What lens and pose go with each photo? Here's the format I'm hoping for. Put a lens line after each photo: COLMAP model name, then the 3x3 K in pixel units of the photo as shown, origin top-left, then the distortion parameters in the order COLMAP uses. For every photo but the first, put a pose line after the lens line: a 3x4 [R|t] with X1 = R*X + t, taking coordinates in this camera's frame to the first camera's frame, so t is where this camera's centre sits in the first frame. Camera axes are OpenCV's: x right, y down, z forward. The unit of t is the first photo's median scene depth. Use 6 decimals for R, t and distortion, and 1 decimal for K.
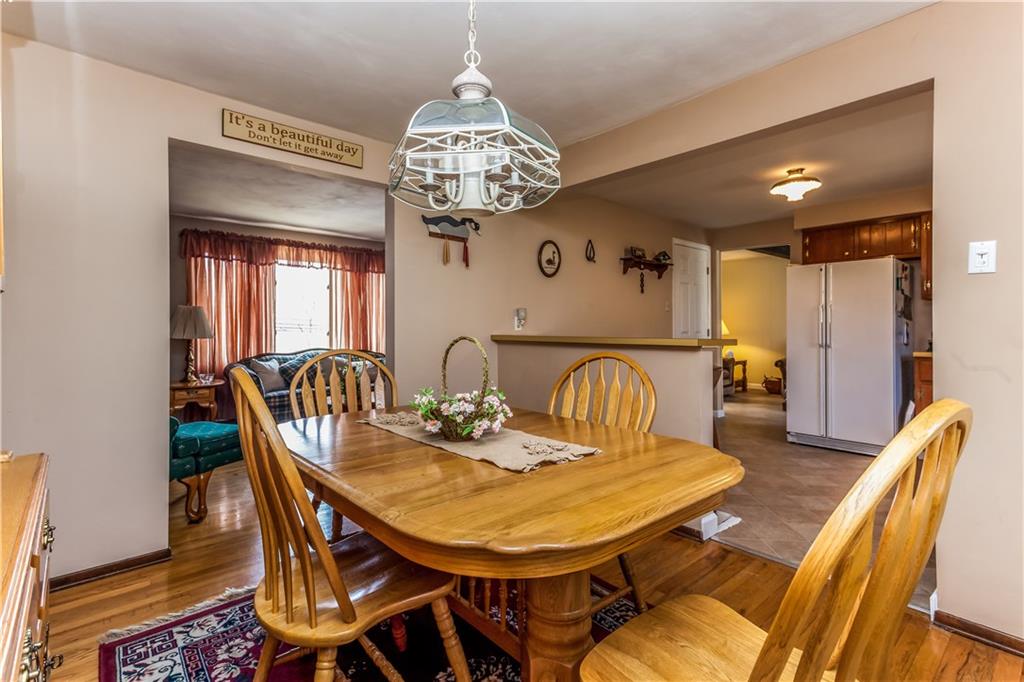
lens RADIAL K [[488.9, 0, 509.0], [0, 488.9, 336.0], [0, 0, 1]] dist [0.022494, 0.001493]
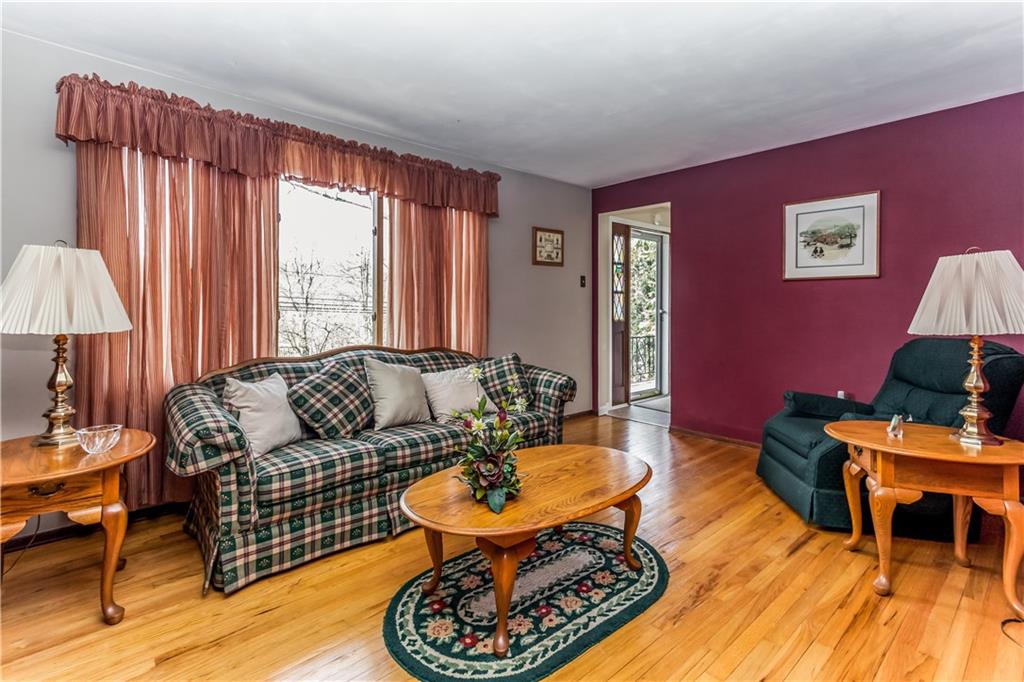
lens RADIAL K [[488.9, 0, 518.7], [0, 488.9, 310.7], [0, 0, 1]] dist [0.022494, 0.001493]
pose [[0.999321, 0.002853, 0.036745, -0.170245], [-0.002686, 0.999986, -0.004592, -0.007128], [-0.036757, 0.004490, 0.999314, 0.335538]]
